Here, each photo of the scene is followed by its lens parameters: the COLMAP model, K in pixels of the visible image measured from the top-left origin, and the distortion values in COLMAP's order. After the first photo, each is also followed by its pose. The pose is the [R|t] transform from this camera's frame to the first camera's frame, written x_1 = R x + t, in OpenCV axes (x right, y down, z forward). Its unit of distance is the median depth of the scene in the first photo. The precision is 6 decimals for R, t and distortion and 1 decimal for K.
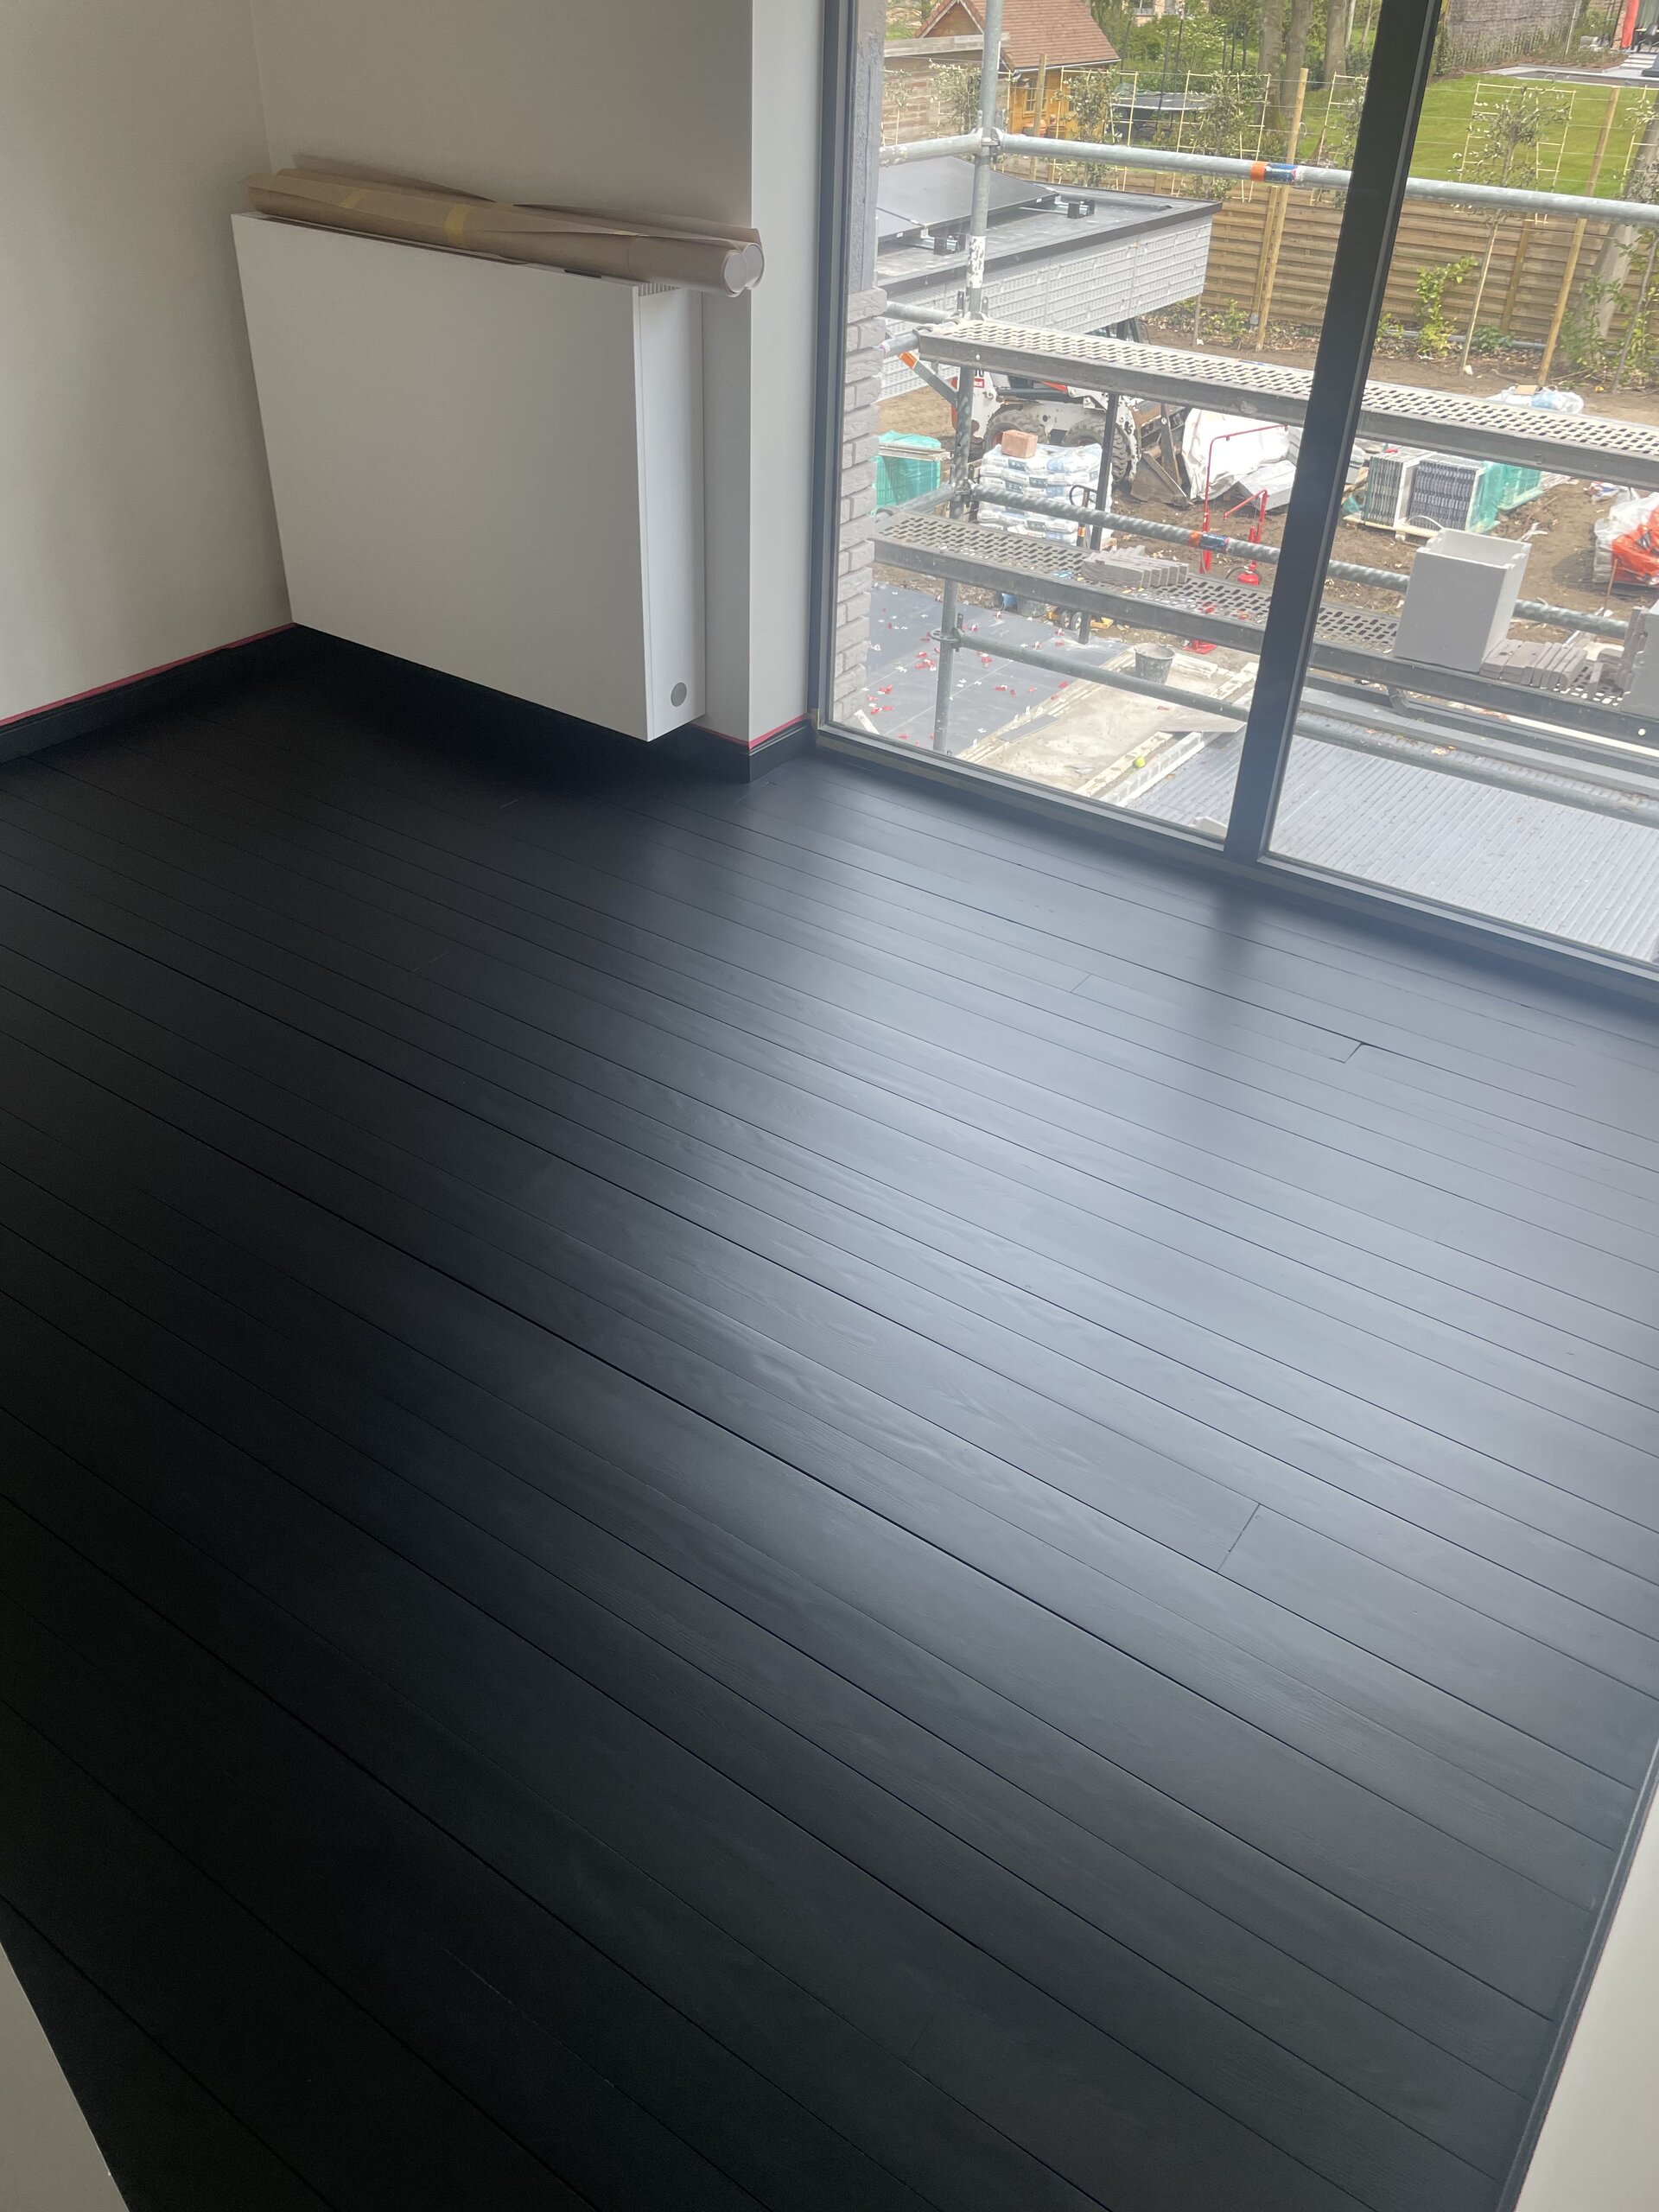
lens RADIAL K [[1680.5, 0, 832.8], [0, 1680.5, 1100.2], [0, 0, 1]] dist [0.087947, -0.111258]
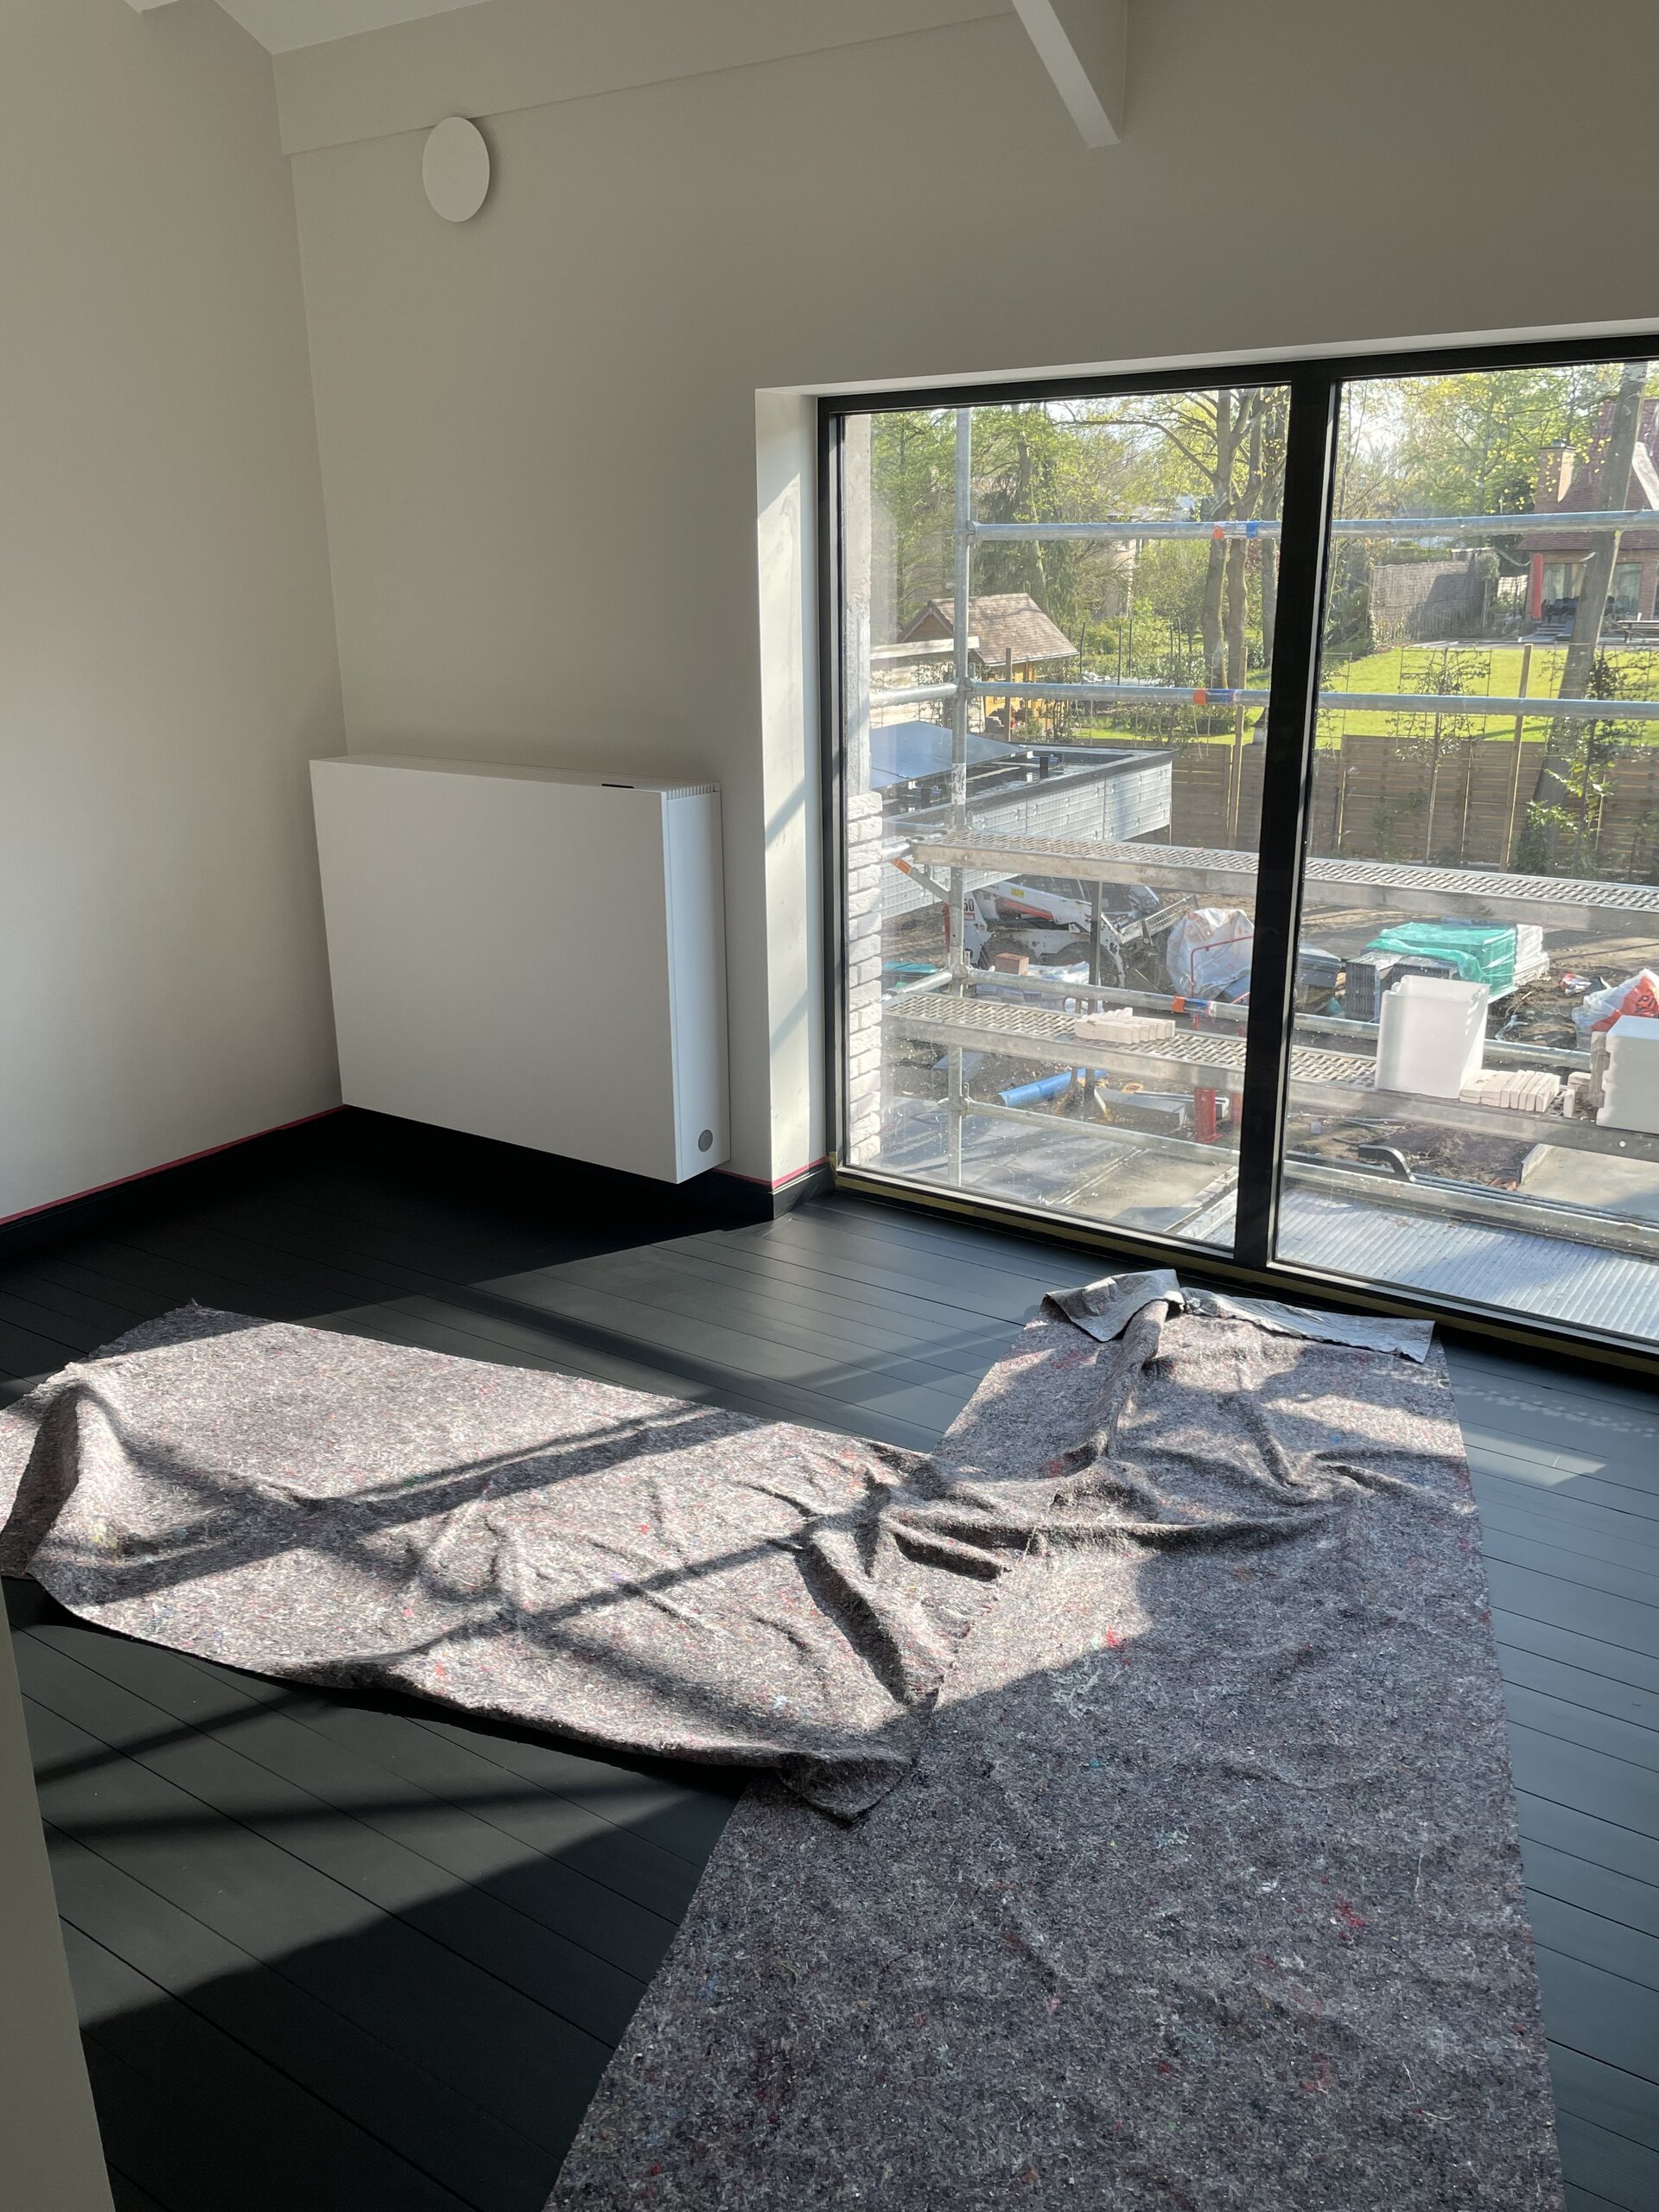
lens RADIAL K [[1727.1, 0, 828.0], [0, 1727.1, 1101.2], [0, 0, 1]] dist [0.072850, -0.007768]
pose [[0.999004, -0.044001, -0.007455, -0.004064], [0.039765, 0.953470, -0.298856, 0.061178], [0.020258, 0.298261, 0.954269, -0.043057]]
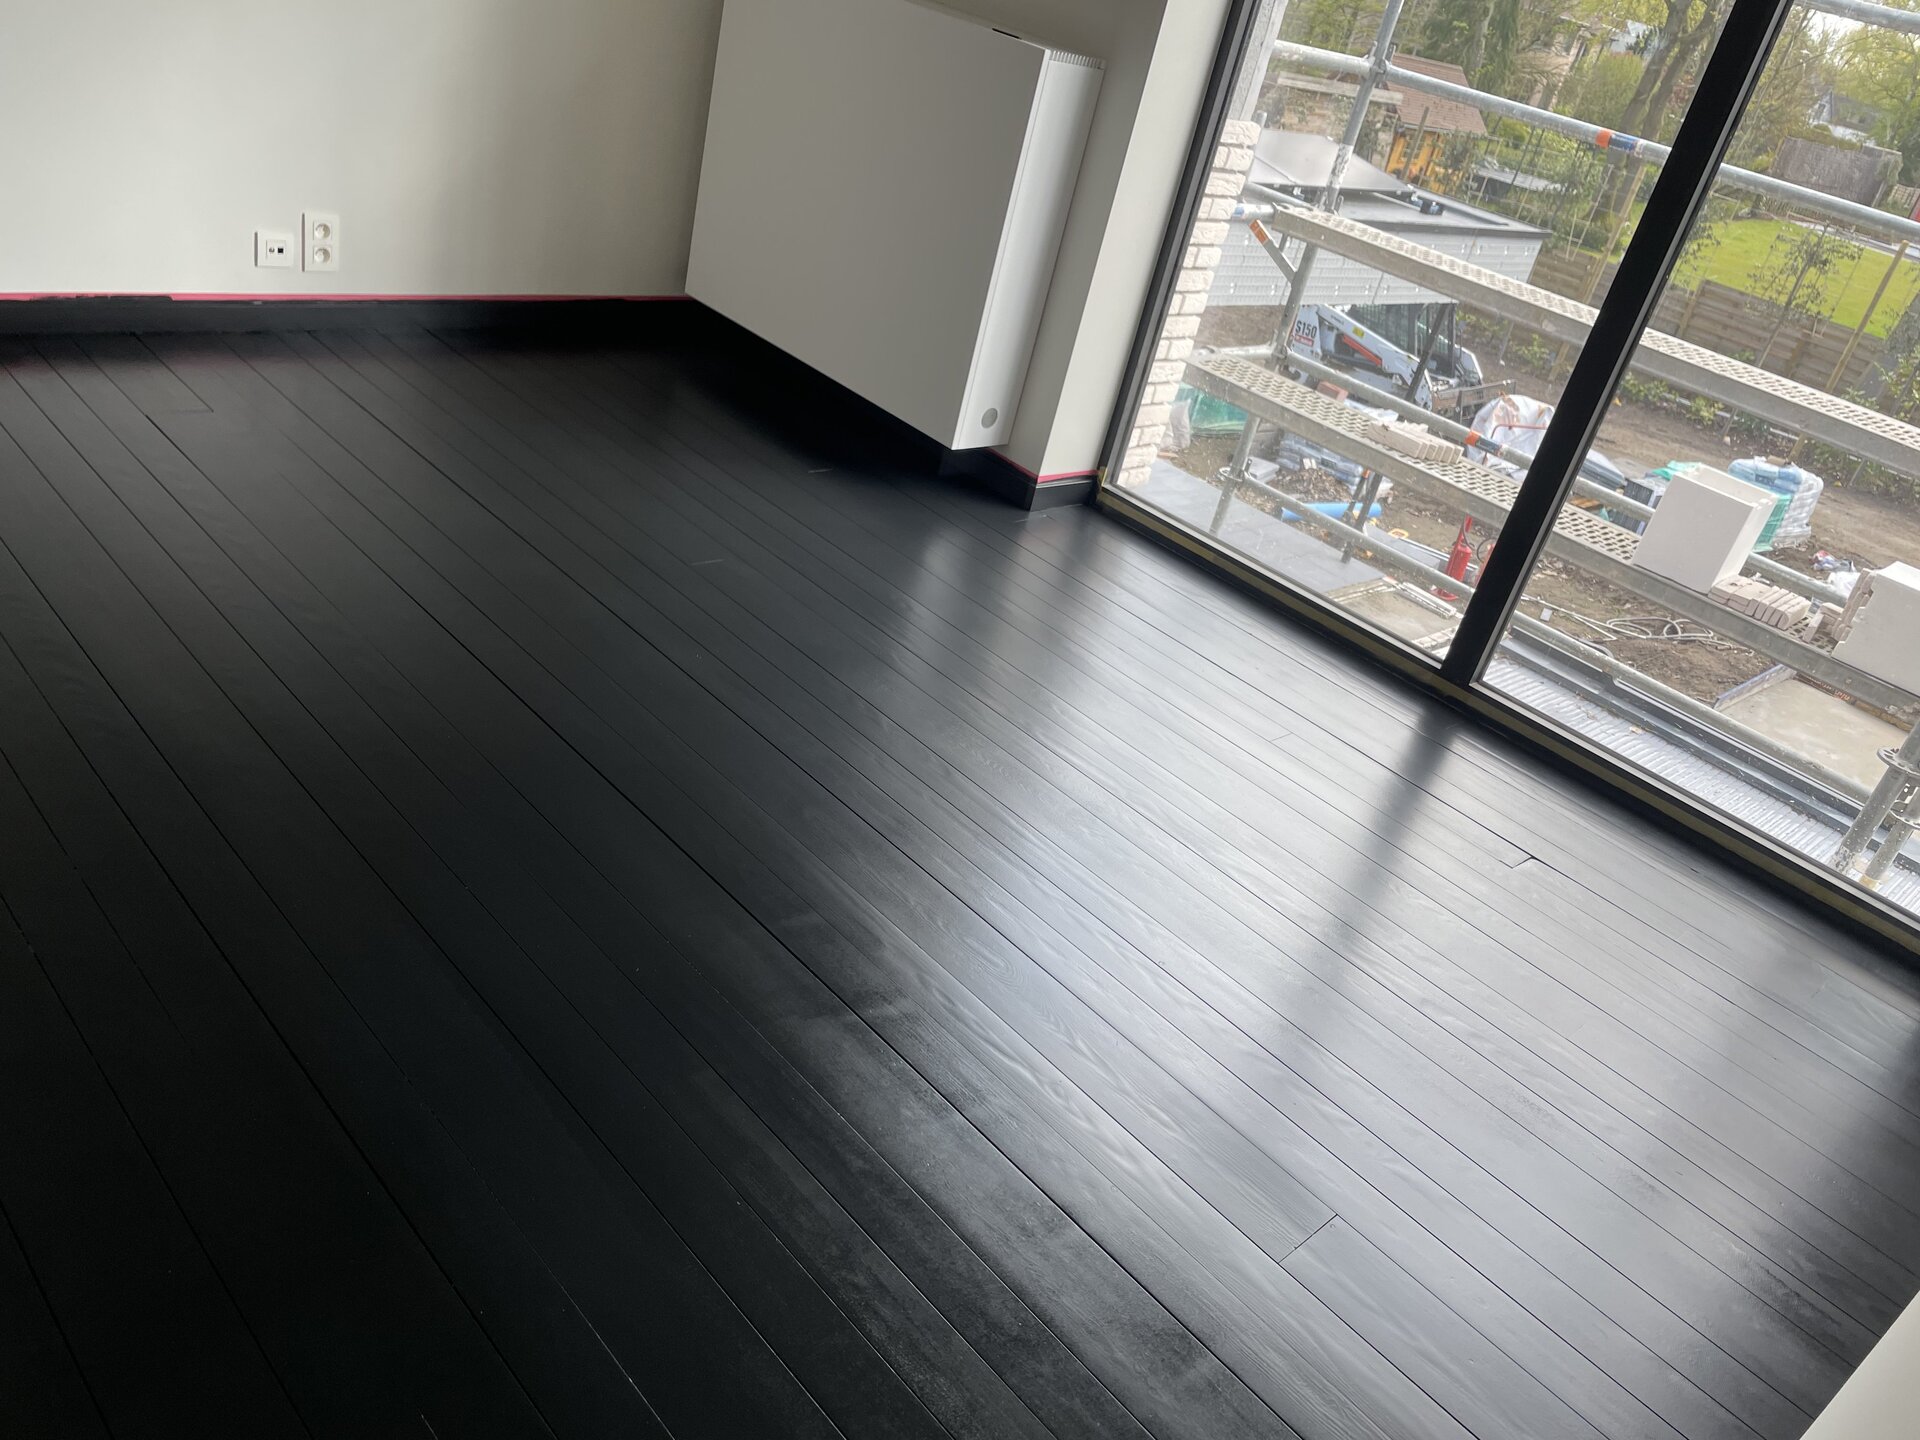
lens RADIAL K [[1458.6, 0, 967.7], [0, 1458.6, 730.2], [0, 0, 1]] dist [0.087947, -0.111258]
pose [[0.962292, 0.261745, -0.074057, 0.019776], [-0.268814, 0.956706, -0.111594, 0.066404], [0.041641, 0.127293, 0.990991, 0.059859]]
